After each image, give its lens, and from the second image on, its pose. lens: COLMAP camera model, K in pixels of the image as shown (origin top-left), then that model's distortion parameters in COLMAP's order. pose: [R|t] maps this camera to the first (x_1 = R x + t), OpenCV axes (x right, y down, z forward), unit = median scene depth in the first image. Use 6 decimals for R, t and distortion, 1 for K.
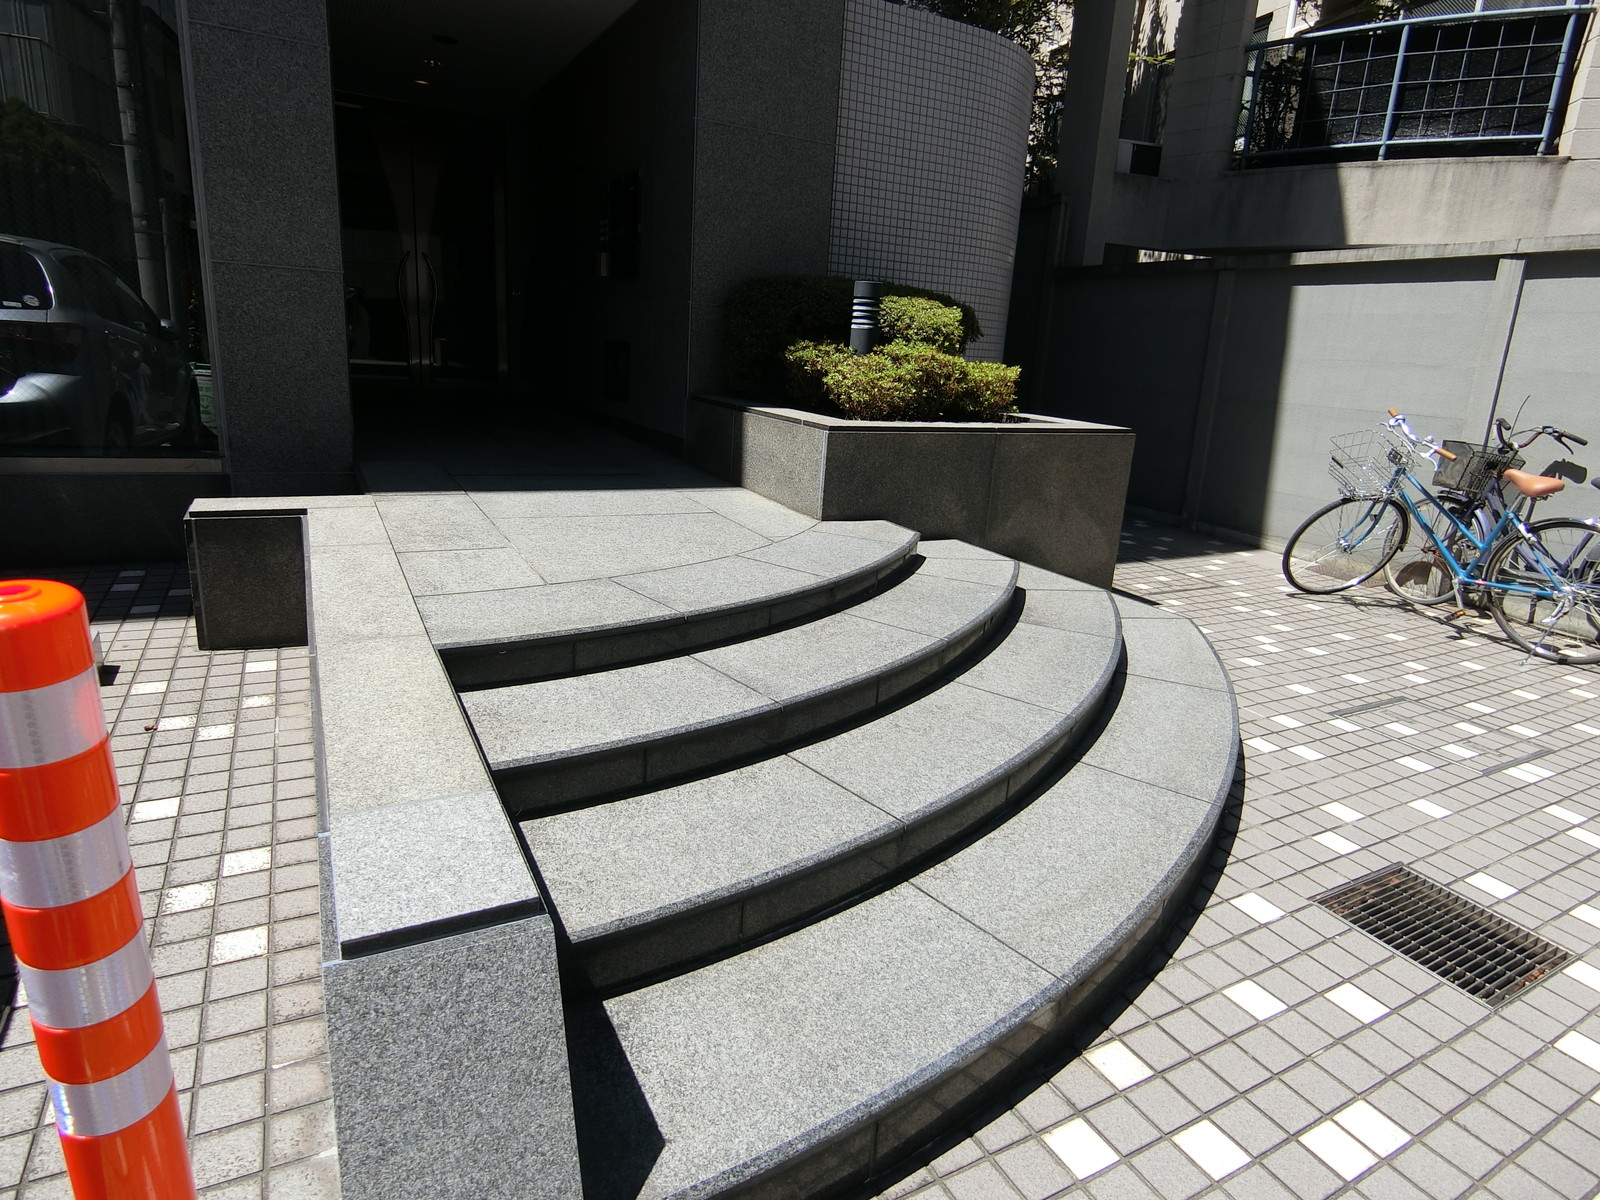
lens RADIAL K [[875.2, 0, 800.0], [0, 875.2, 600.0], [0, 0, 1]] dist [-0.000298, -0.006702]
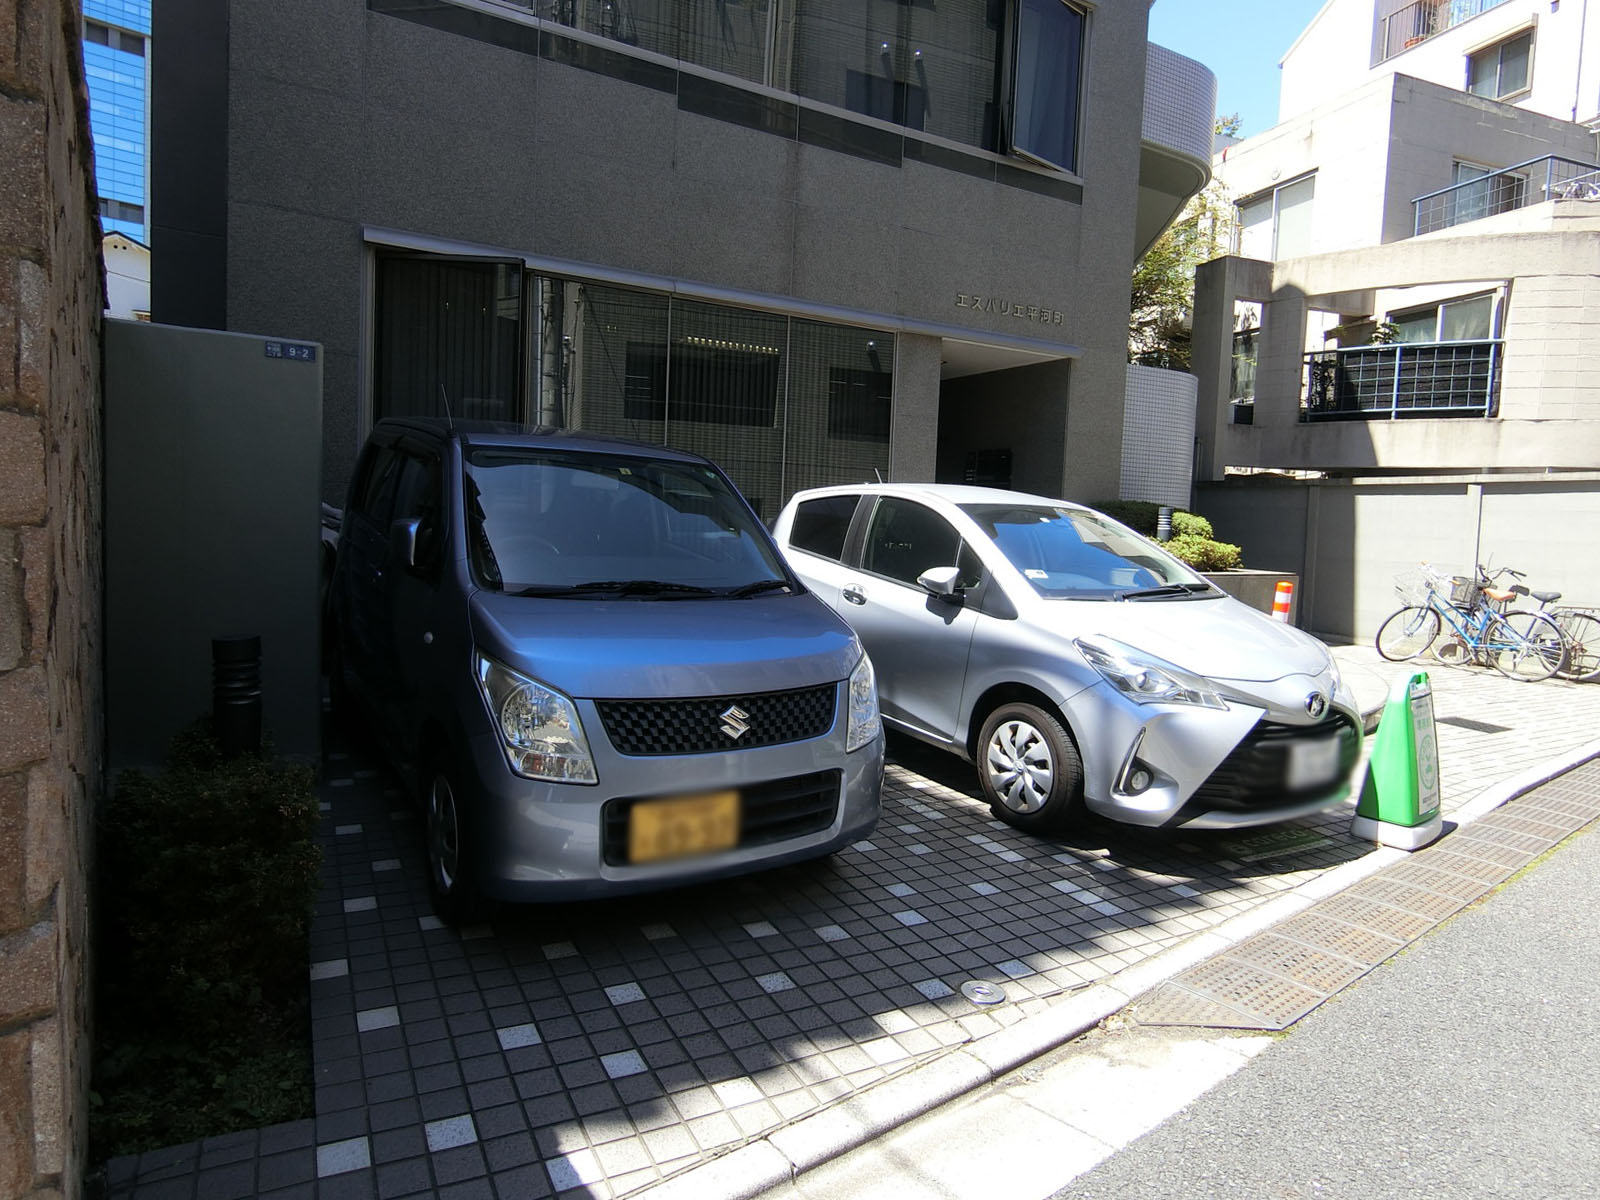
lens RADIAL K [[906.6, 0, 800.0], [0, 906.6, 600.0], [0, 0, 1]] dist [-0.000982, 0.000116]
pose [[0.999761, -0.021109, -0.005726, -0.551852], [0.019692, 0.982646, -0.184443, 0.166241], [0.009520, 0.184286, 0.982827, -0.772398]]
